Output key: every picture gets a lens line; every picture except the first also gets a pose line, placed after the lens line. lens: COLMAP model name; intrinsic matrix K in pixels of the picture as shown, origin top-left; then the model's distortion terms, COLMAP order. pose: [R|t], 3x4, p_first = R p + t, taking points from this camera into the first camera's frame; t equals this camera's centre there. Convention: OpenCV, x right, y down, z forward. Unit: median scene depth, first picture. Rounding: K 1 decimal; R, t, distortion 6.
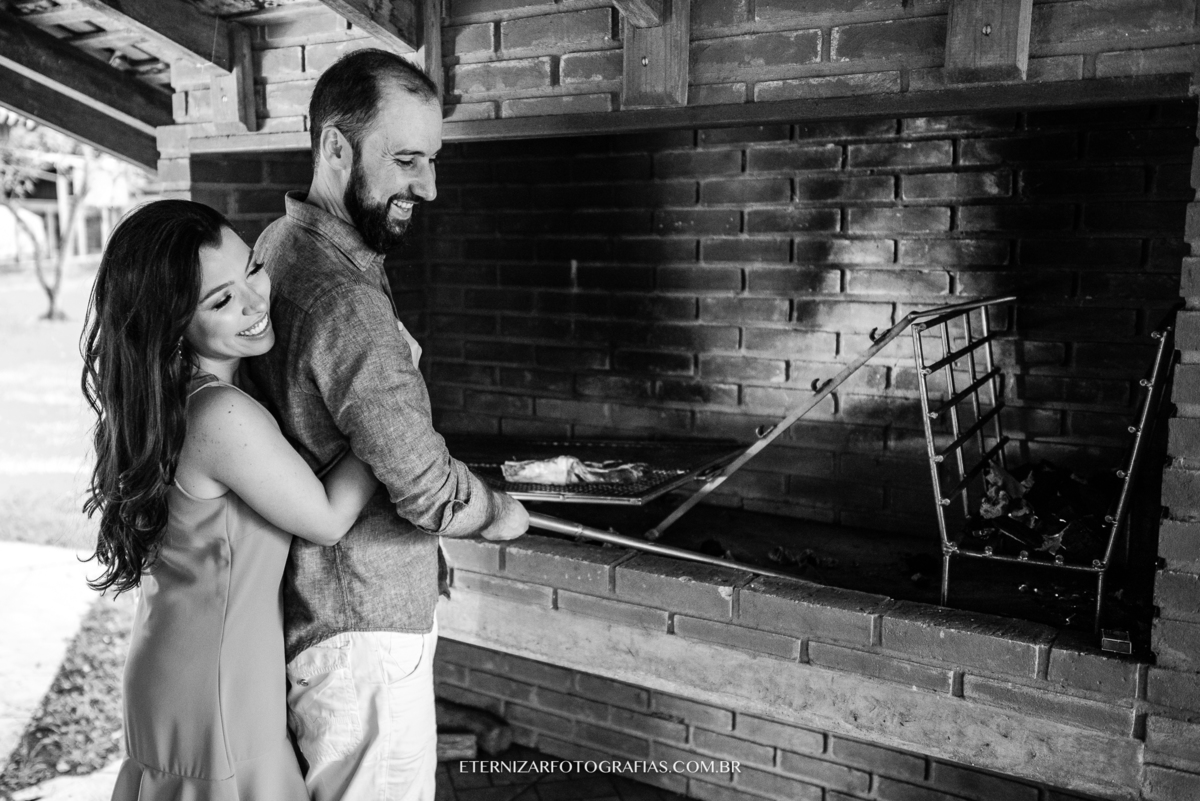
lens RADIAL K [[1133.7, 0, 510.7], [0, 1133.7, 398.2], [0, 0, 1]] dist [-0.009041, 0.034306]
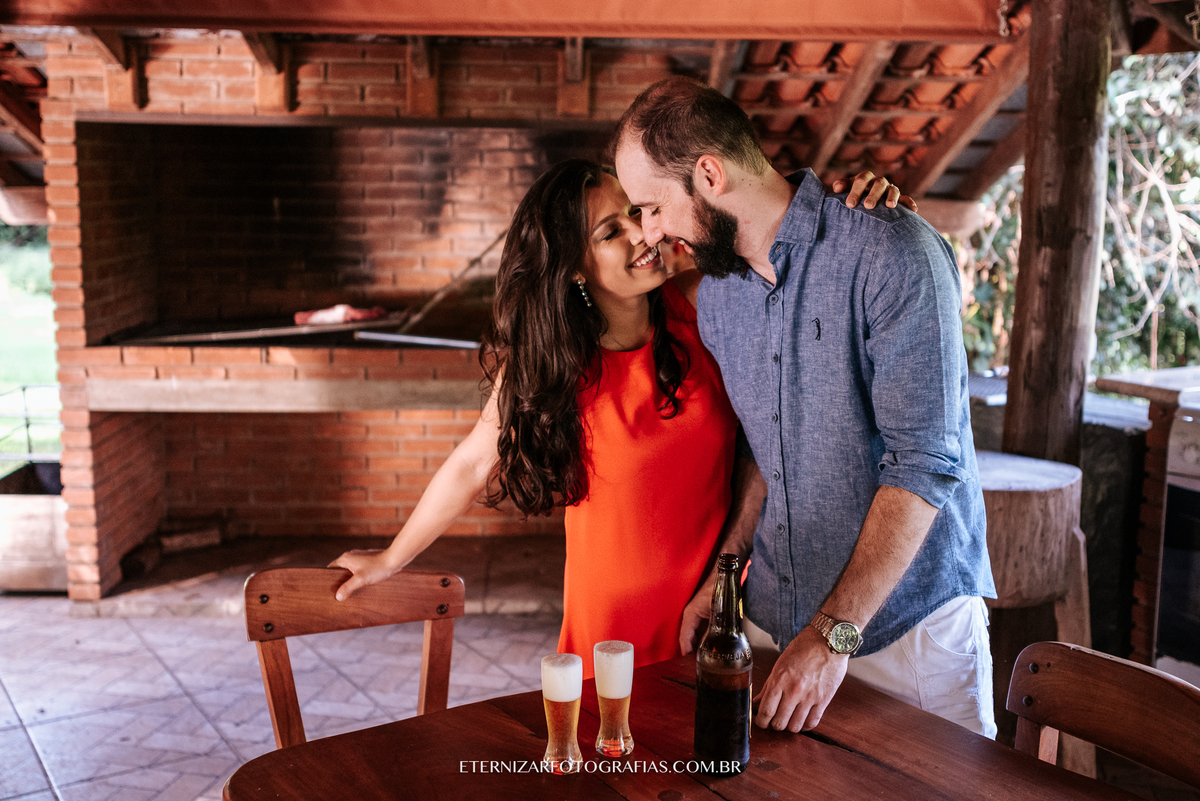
lens RADIAL K [[1258.9, 0, 622.6], [0, 1258.9, 400.0], [0, 0, 1]] dist [0.007344, 0.024335]
pose [[0.796729, -0.082307, 0.598706, -0.770953], [0.076368, 0.996452, 0.035361, 0.158289], [-0.599492, 0.017549, 0.800188, -0.811453]]
